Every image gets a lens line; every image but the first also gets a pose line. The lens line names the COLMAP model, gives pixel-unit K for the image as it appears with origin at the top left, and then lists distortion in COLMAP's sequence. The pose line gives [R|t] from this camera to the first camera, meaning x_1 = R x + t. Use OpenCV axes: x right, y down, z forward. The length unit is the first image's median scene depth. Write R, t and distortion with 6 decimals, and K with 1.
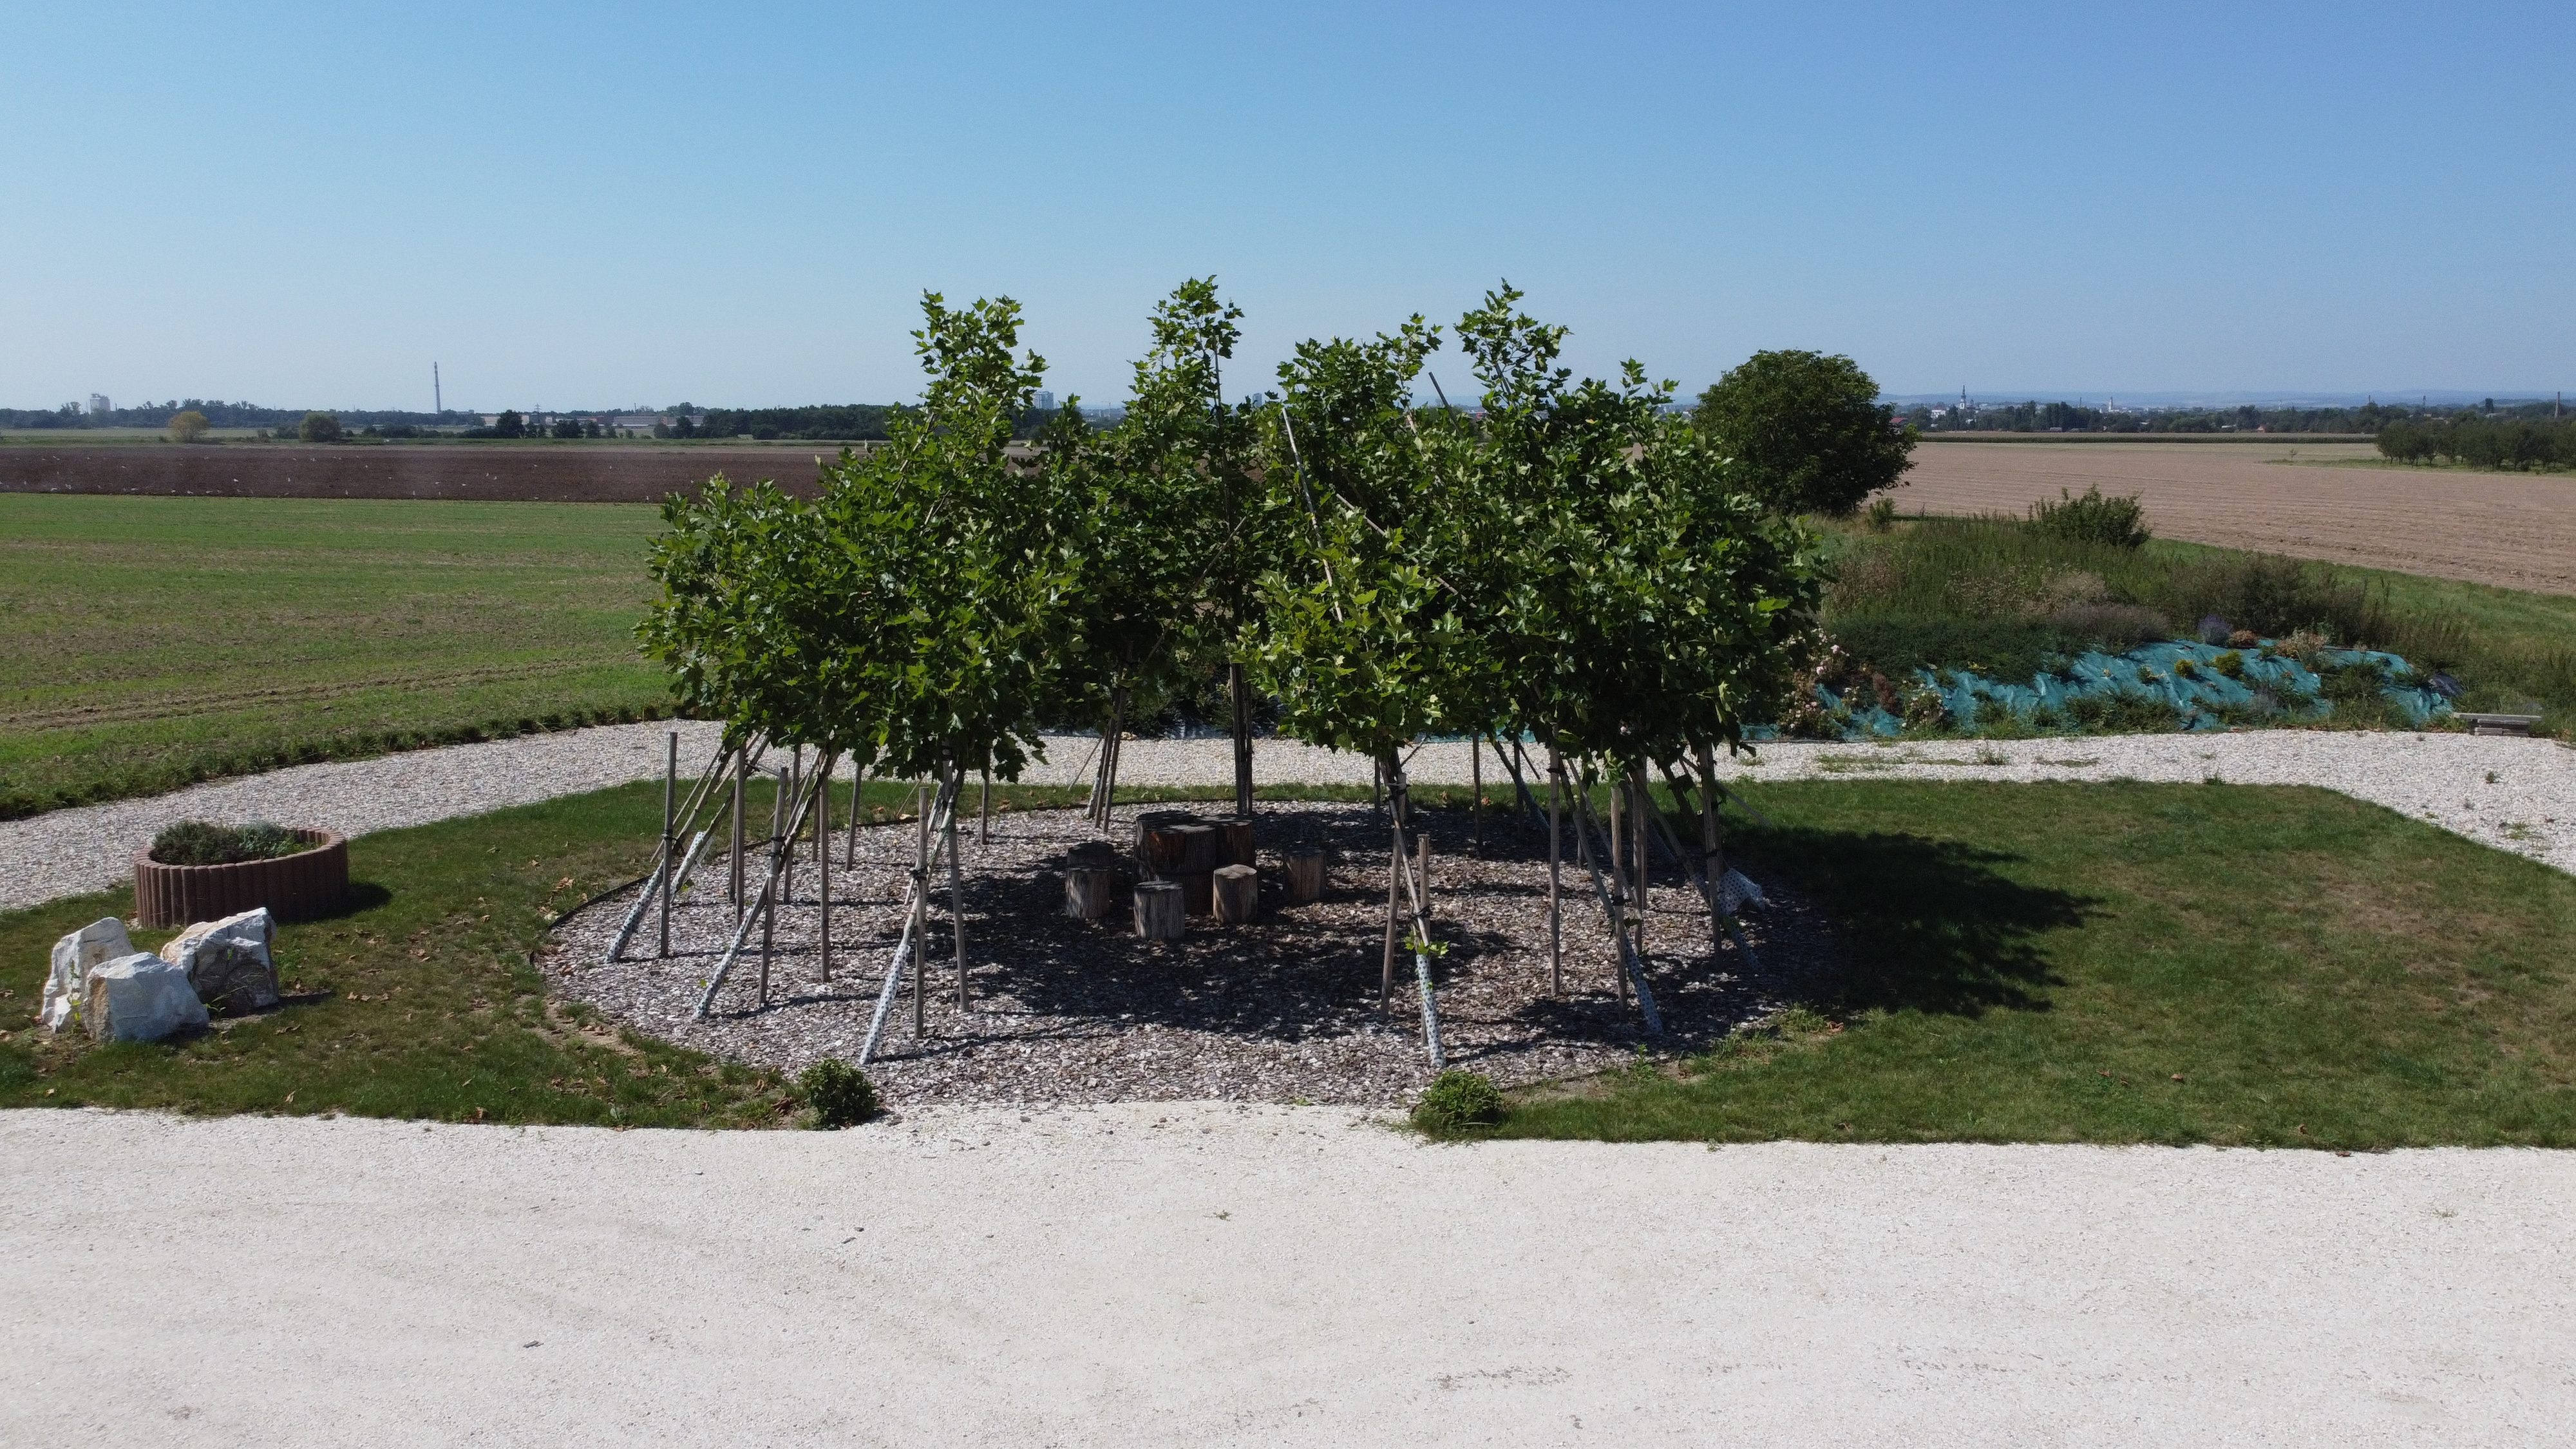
lens RADIAL K [[1951.6, 0, 1285.2], [0, 1951.6, 696.5], [0, 0, 1]] dist [0.000476, 0.002829]
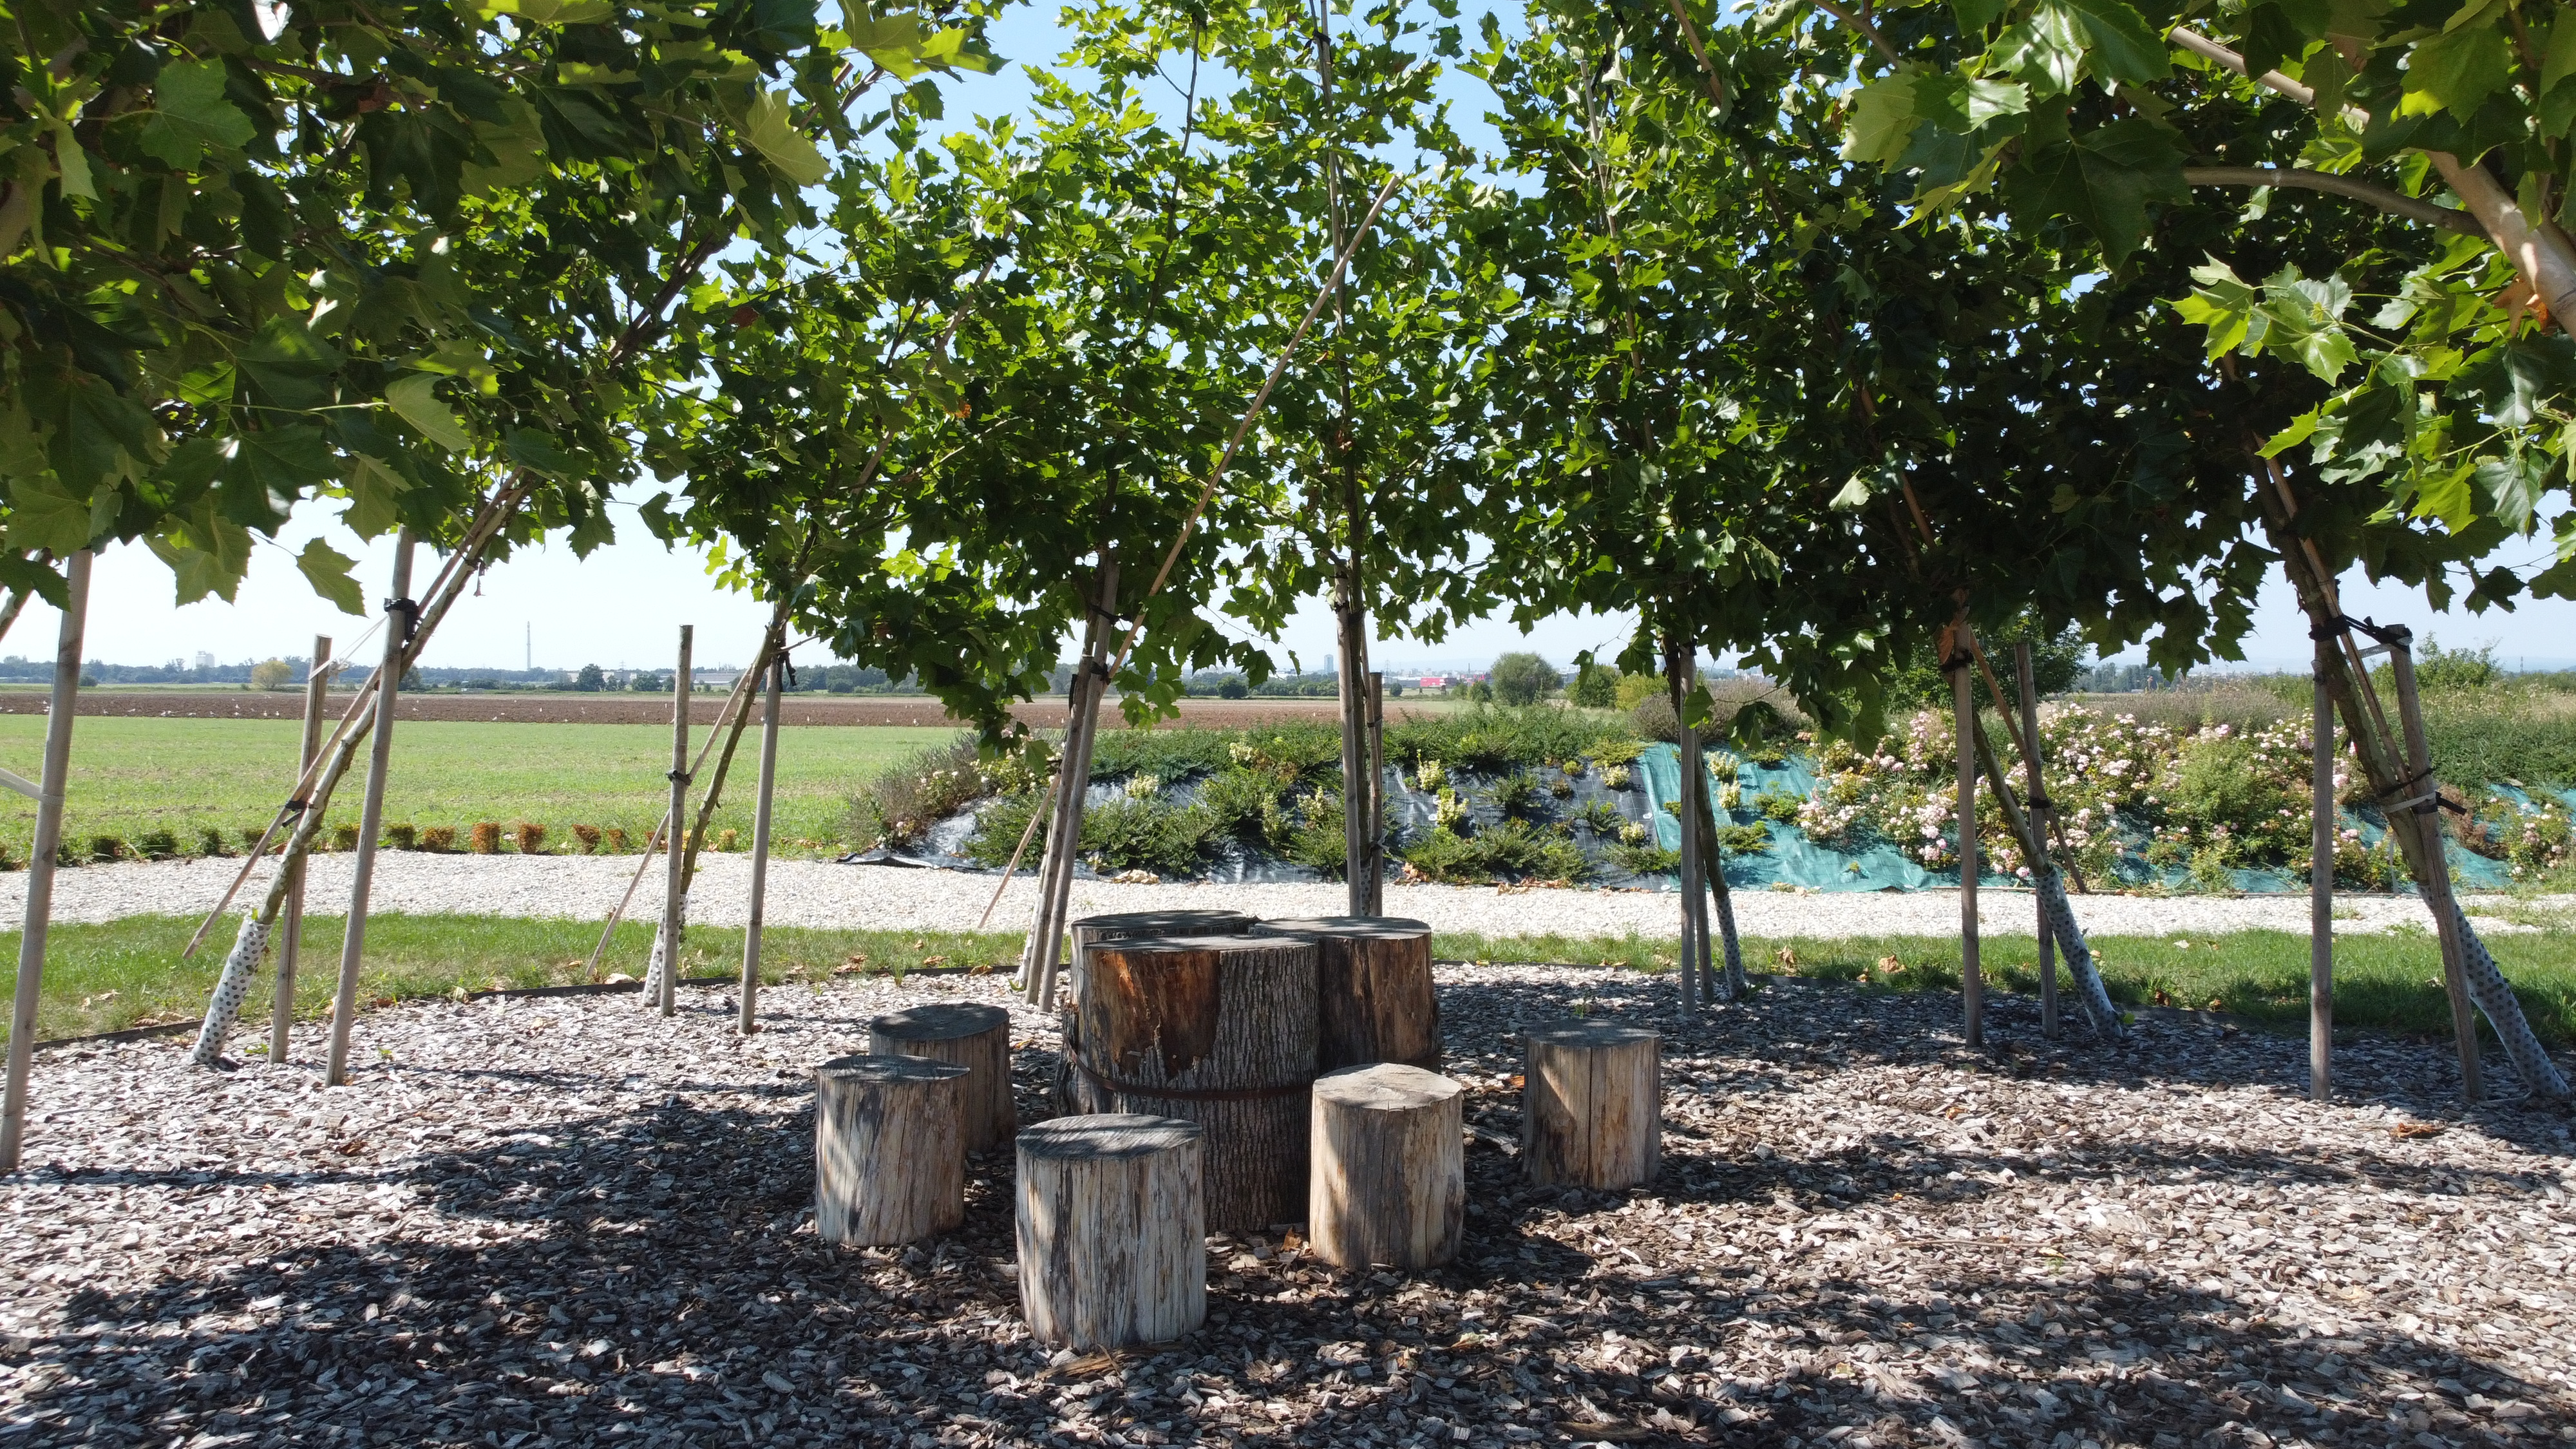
lens RADIAL K [[1951.6, 0, 1285.2], [0, 1951.6, 696.5], [0, 0, 1]] dist [0.000476, 0.002829]
pose [[0.999326, 0.003223, -0.036555, -0.032650], [-0.008044, 0.991150, -0.132503, 0.075697], [0.035804, 0.132708, 0.990508, 0.756606]]
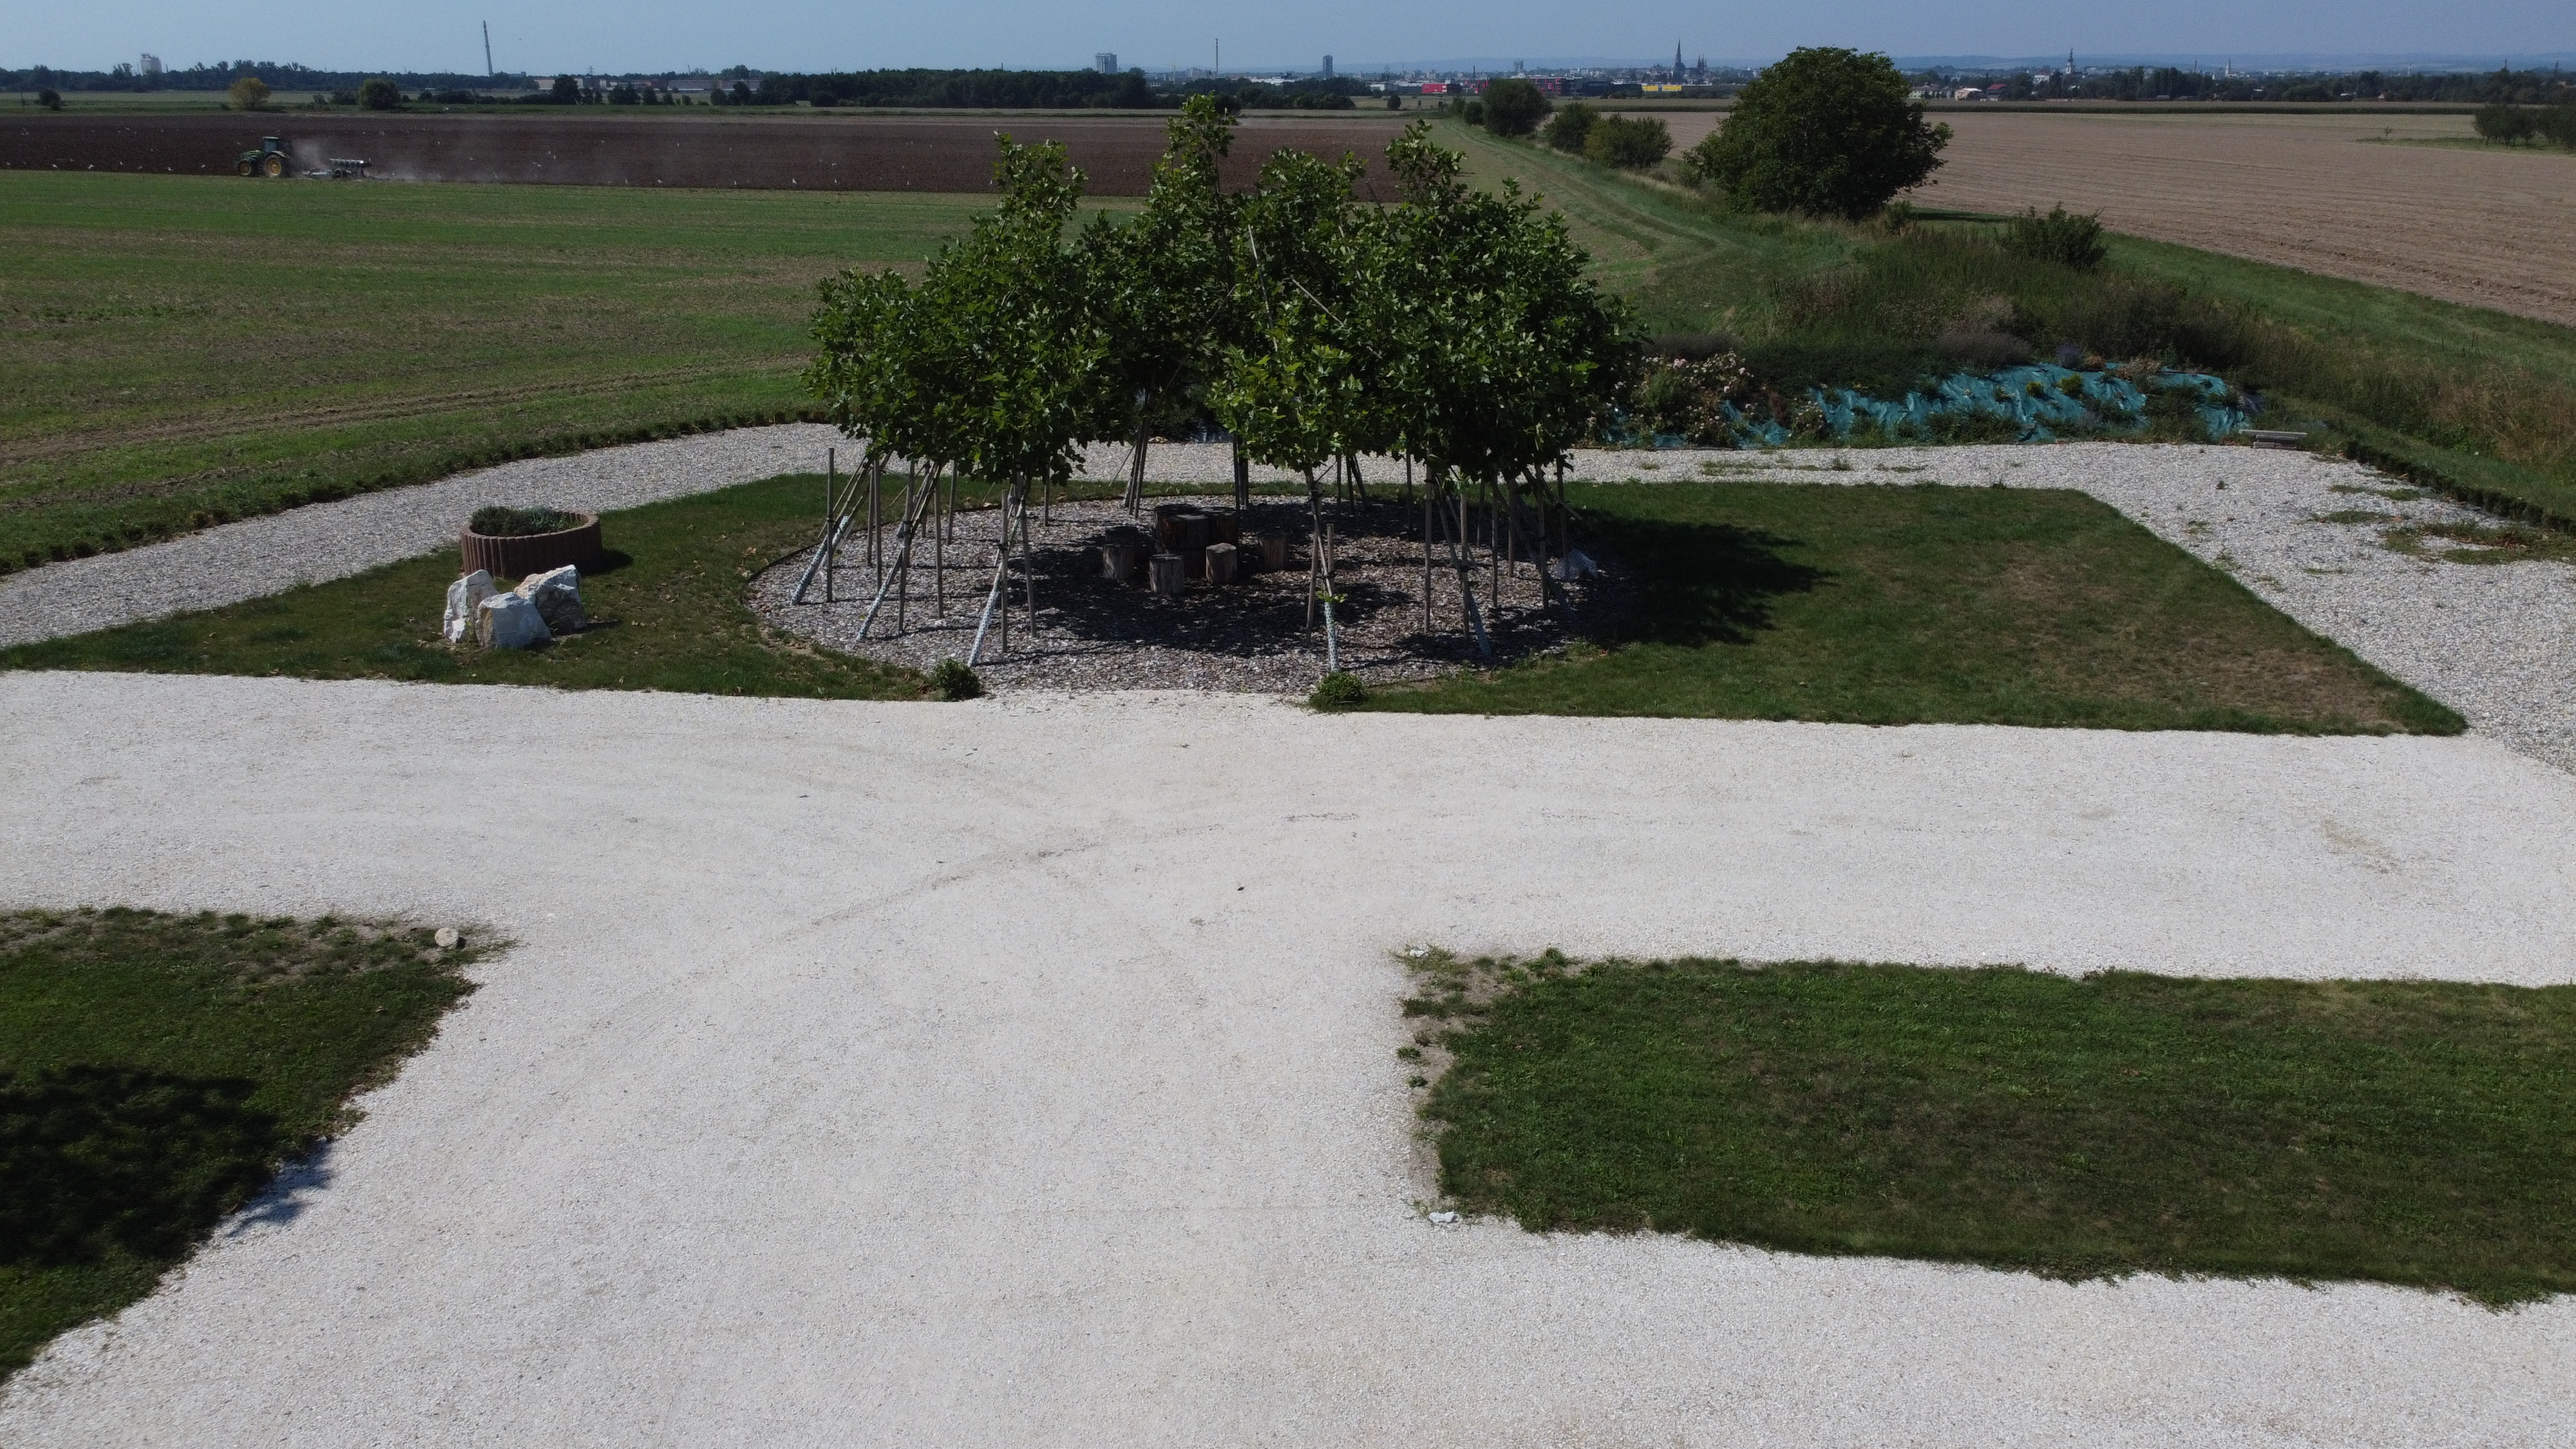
lens RADIAL K [[1951.6, 0, 1285.2], [0, 1951.6, 696.5], [0, 0, 1]] dist [0.000476, 0.002829]
pose [[0.999381, 0.012306, -0.032965, 0.074185], [-0.006775, 0.986613, 0.162937, -0.038065], [0.034529, -0.162613, 0.986086, -0.450911]]
